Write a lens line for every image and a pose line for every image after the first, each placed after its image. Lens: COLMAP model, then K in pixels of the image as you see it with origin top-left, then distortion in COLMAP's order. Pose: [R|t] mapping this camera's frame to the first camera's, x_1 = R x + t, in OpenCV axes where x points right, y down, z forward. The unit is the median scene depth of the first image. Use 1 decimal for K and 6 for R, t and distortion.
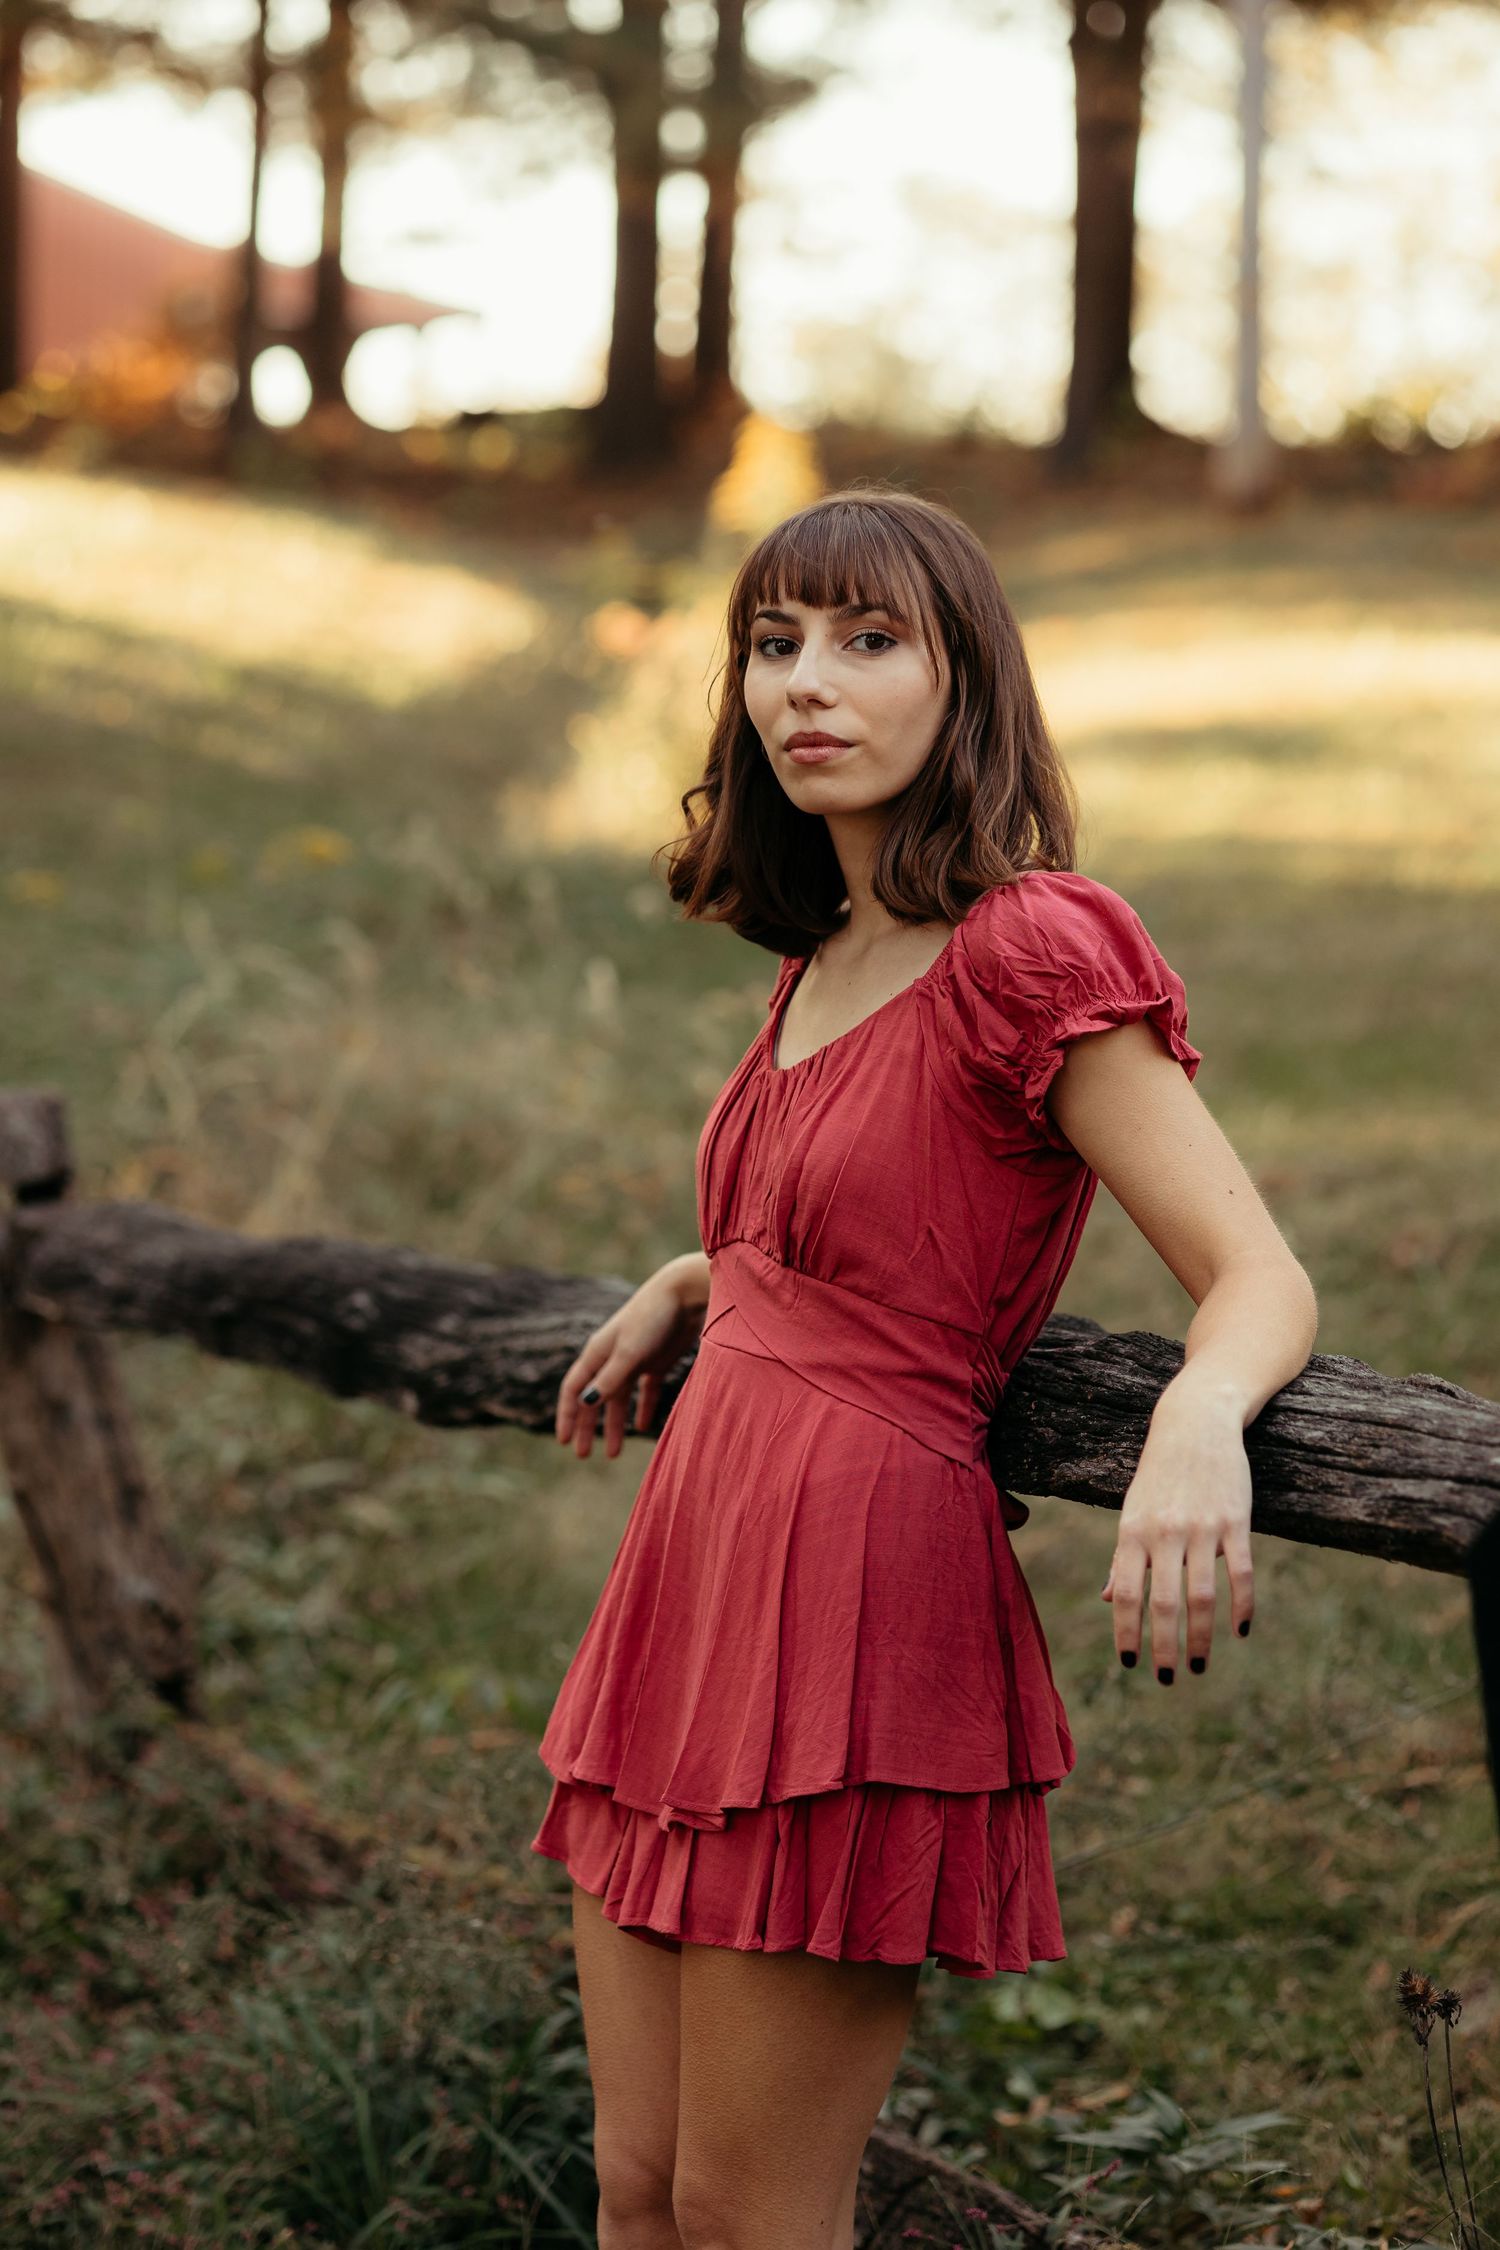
lens RADIAL K [[5551.5, 0, 750.0], [0, 5551.5, 1125.0], [0, 0, 1]] dist [-0.056355, -0.155317]
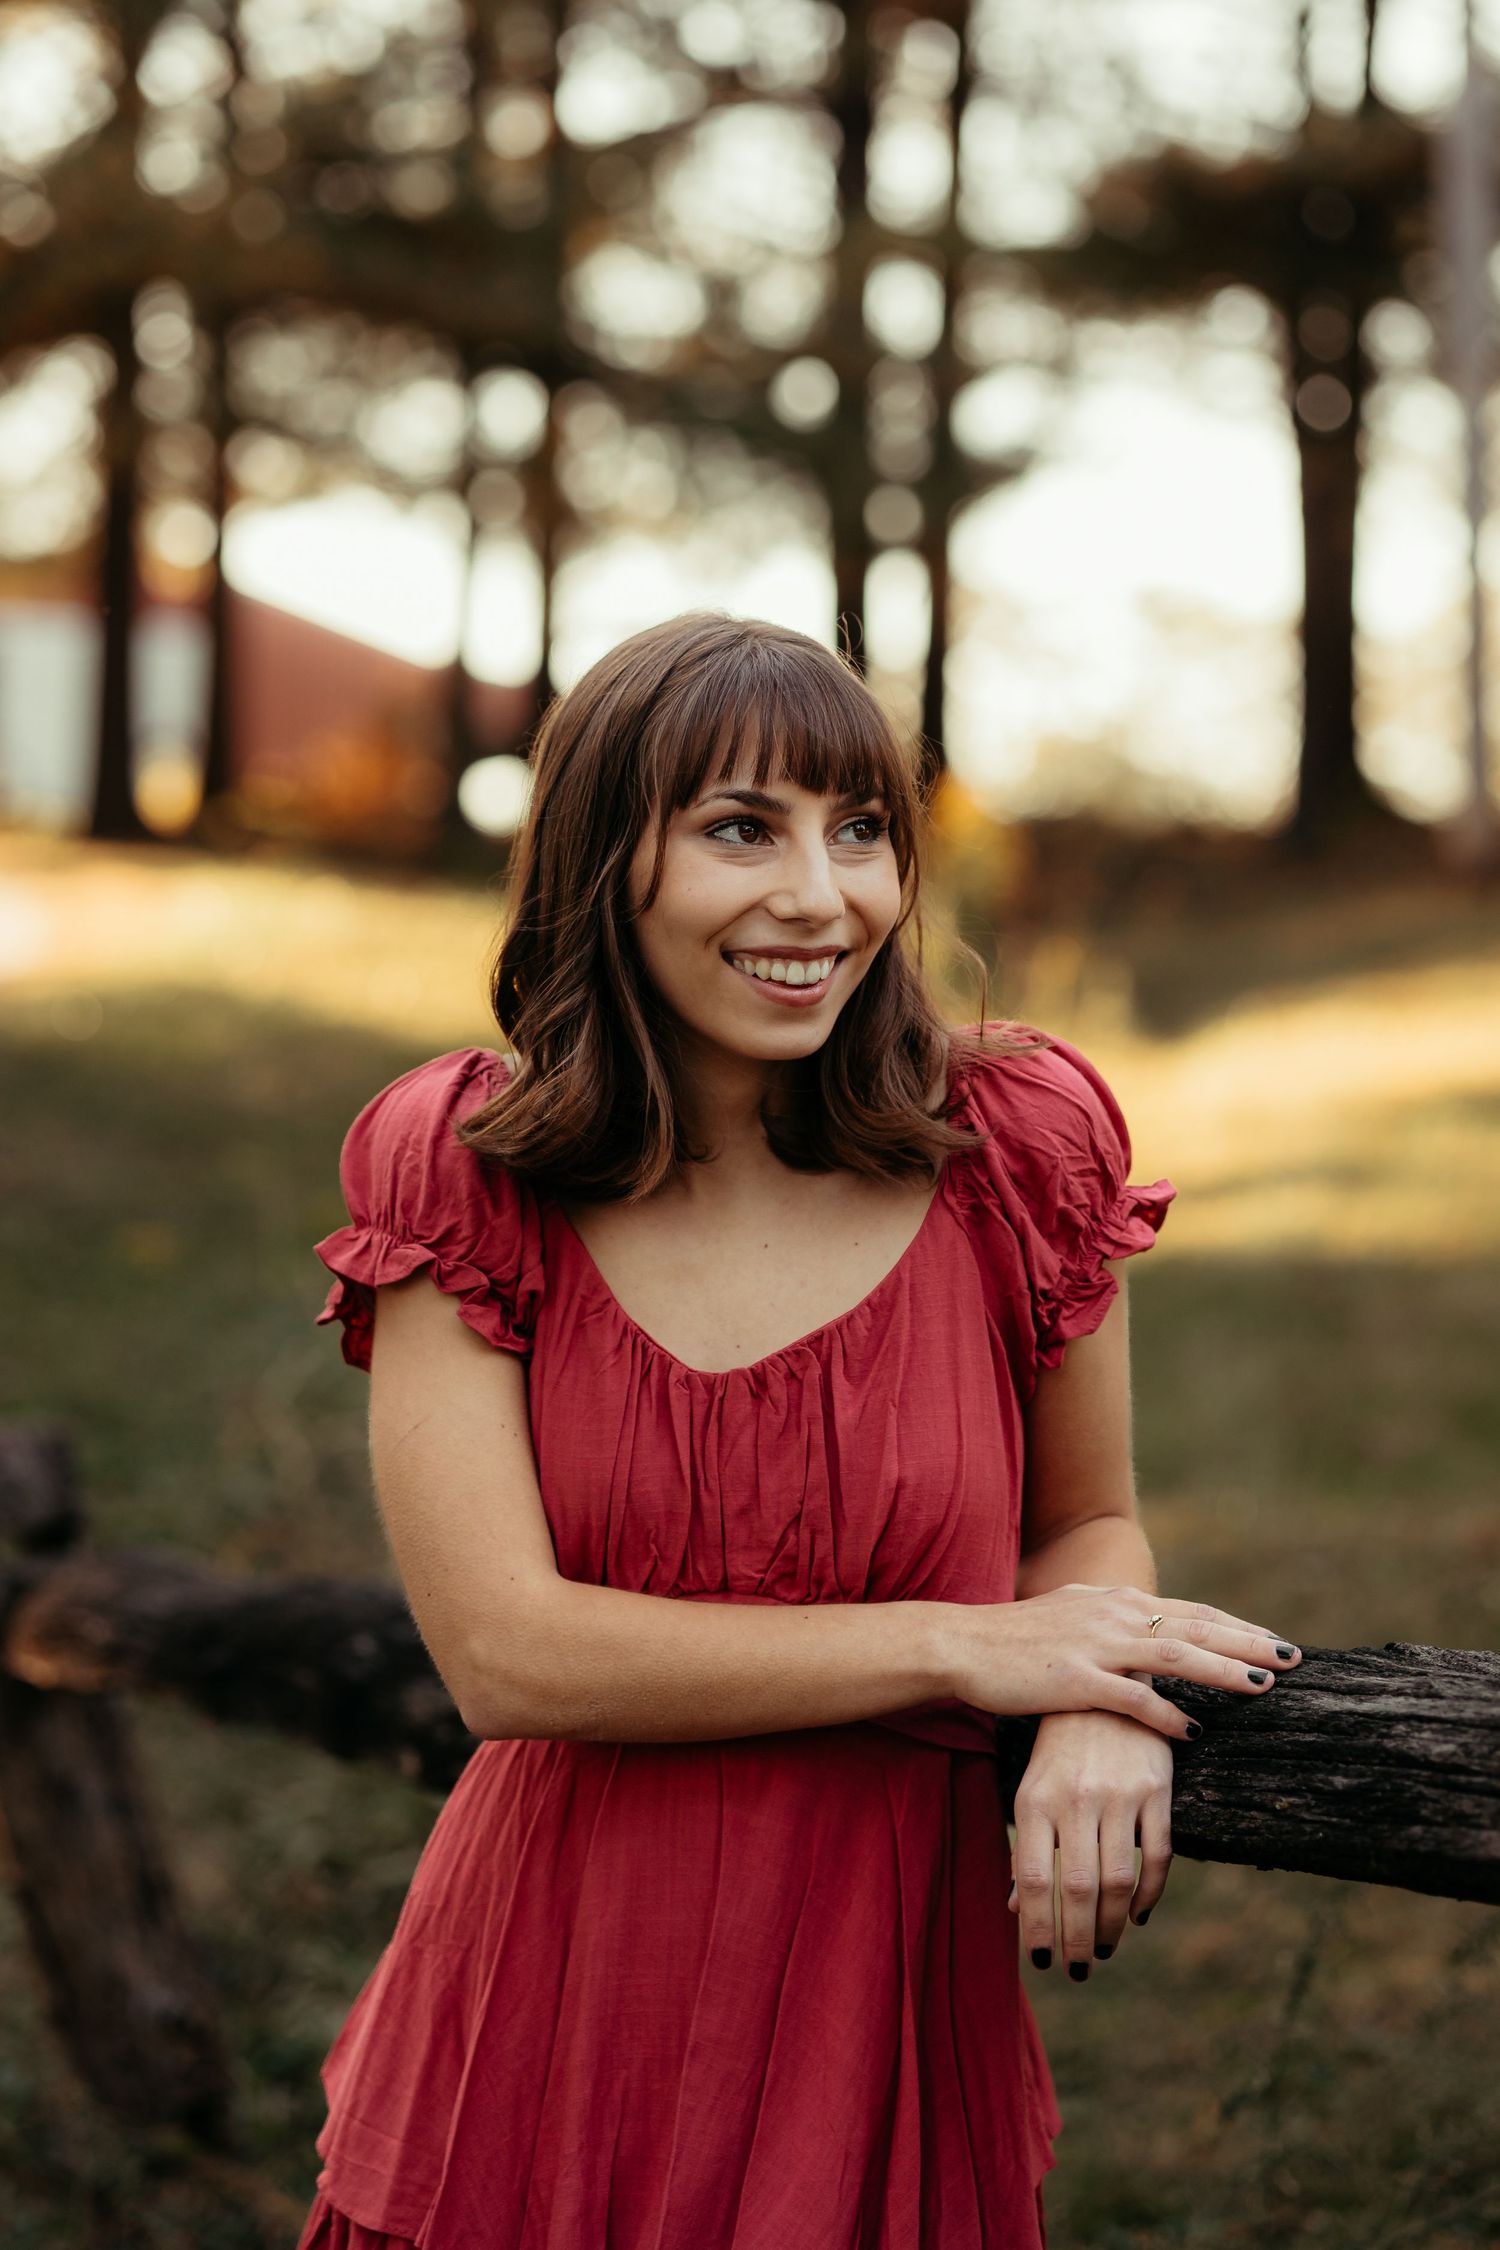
lens RADIAL K [[5619.3, 0, 750.0], [0, 5619.3, 1125.0], [0, 0, 1]] dist [0.079810, -0.019997]
pose [[0.998999, -0.016659, -0.041503, 0.020907], [0.013570, 0.997192, -0.073646, 0.013545], [0.042613, 0.073009, 0.996420, 0.117366]]
